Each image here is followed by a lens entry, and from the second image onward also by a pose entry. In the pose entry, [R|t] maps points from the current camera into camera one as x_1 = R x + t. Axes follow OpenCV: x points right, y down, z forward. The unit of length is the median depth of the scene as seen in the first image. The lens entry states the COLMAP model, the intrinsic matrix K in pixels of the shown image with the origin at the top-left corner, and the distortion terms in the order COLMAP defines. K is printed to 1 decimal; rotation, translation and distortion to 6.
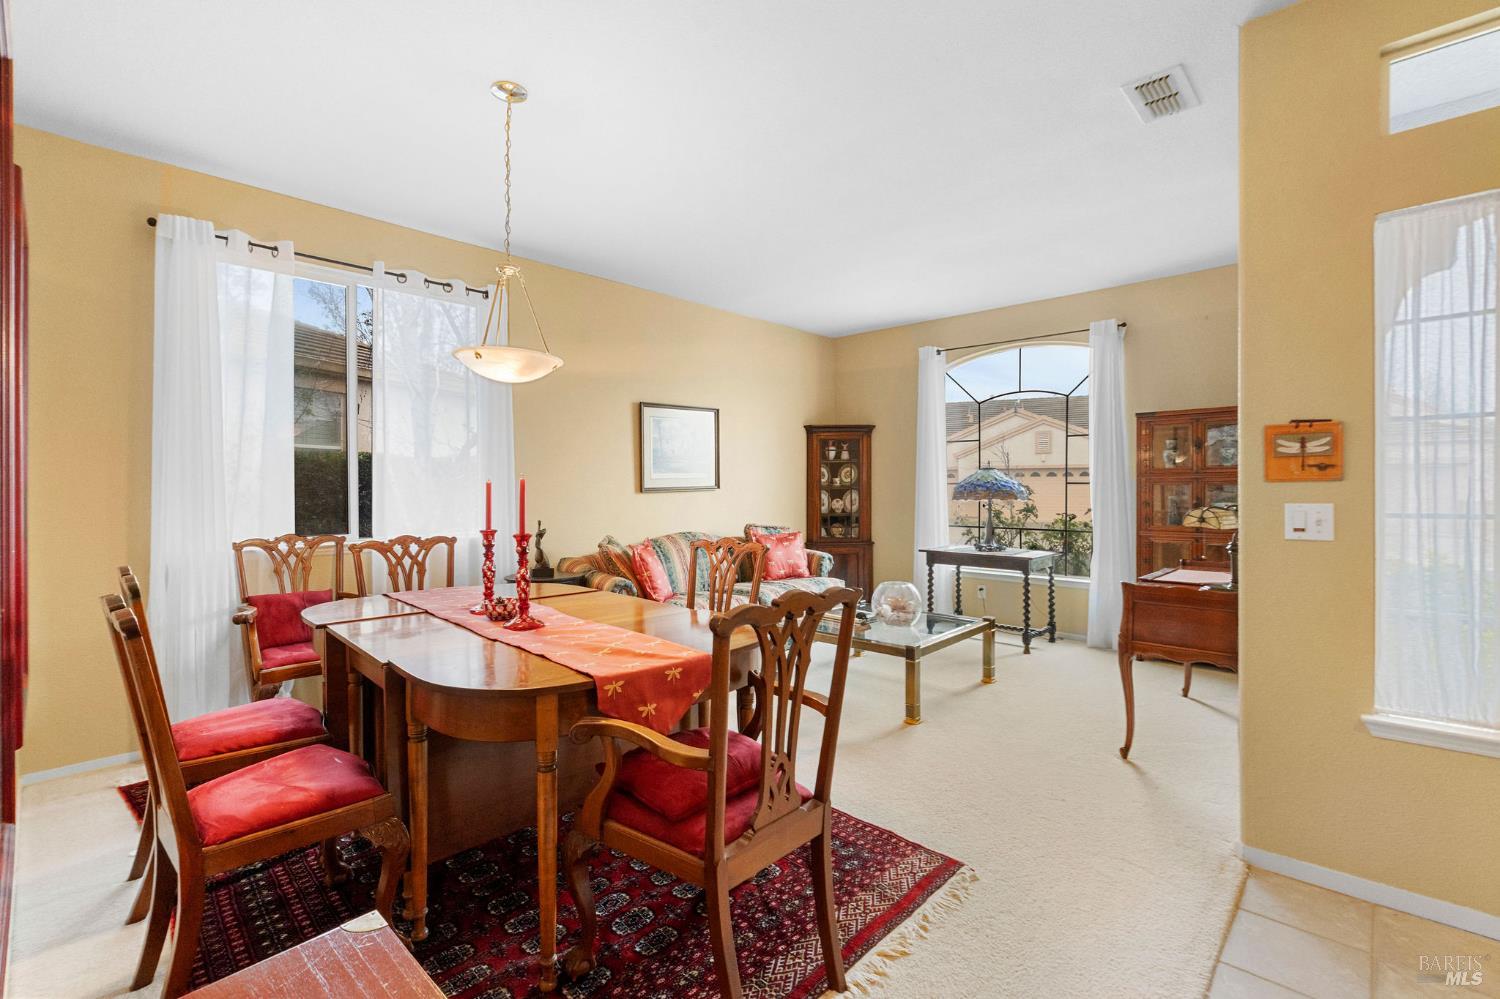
lens RADIAL K [[684.7, 0, 750.8], [0, 684.7, 491.8], [0, 0, 1]] dist [-0.014985, 0.001930]
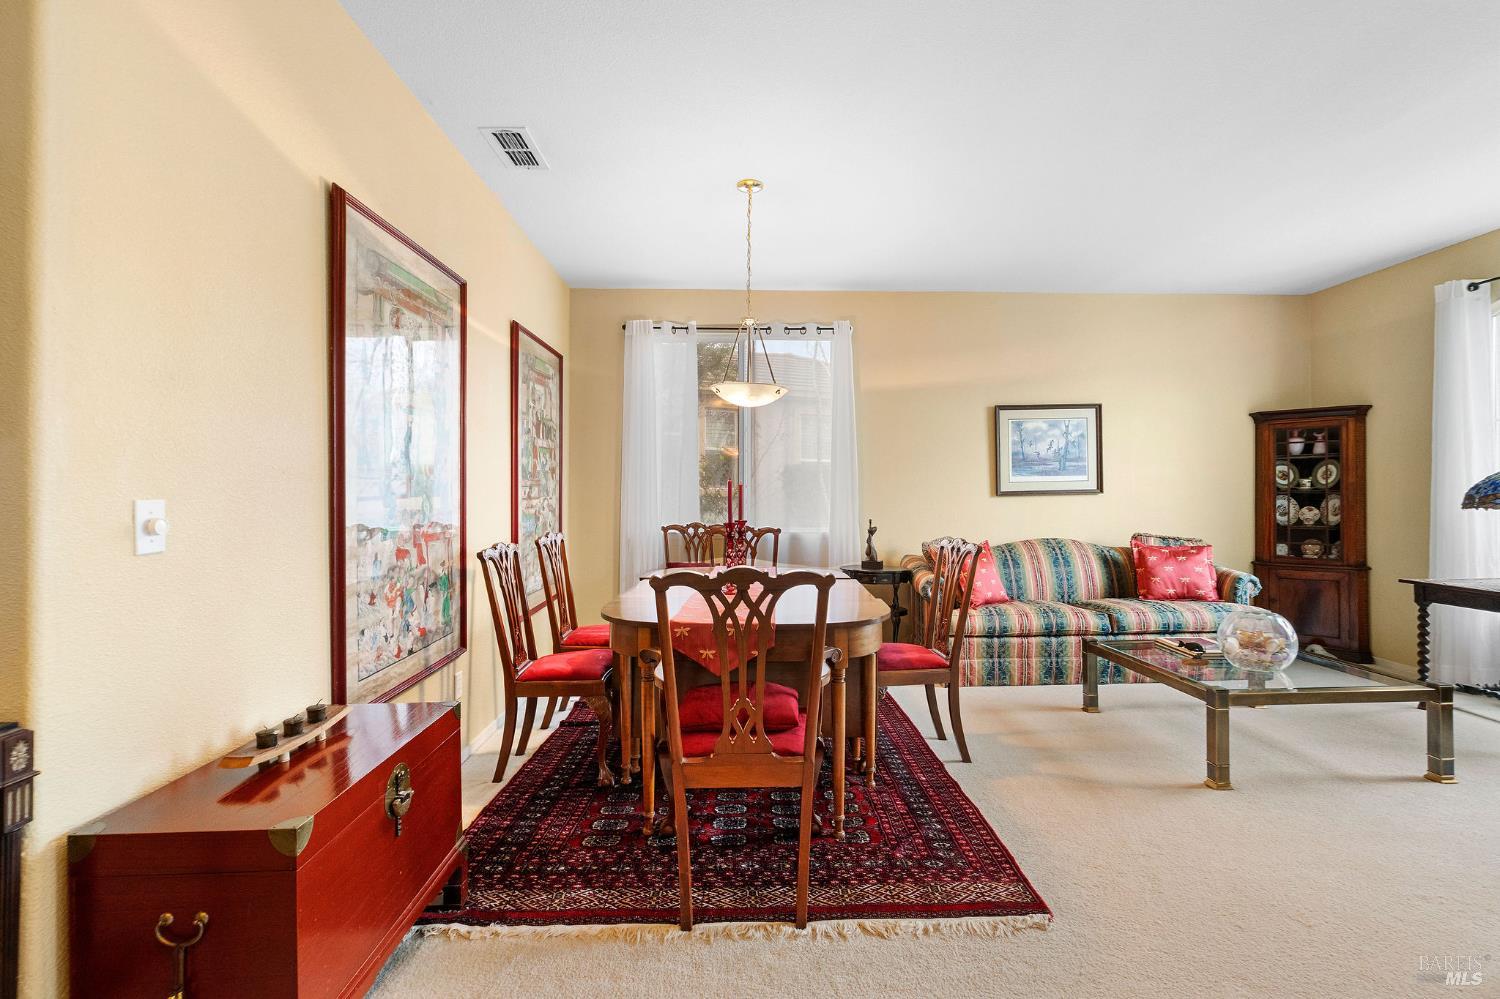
lens RADIAL K [[684.7, 0, 757.8], [0, 684.7, 496.4], [0, 0, 1]] dist [-0.014985, 0.001930]
pose [[0.695258, 0.001670, -0.718759, 0.300071], [-0.006374, 0.999972, -0.003843, 0.007378], [0.718732, 0.007253, 0.695249, 0.052834]]
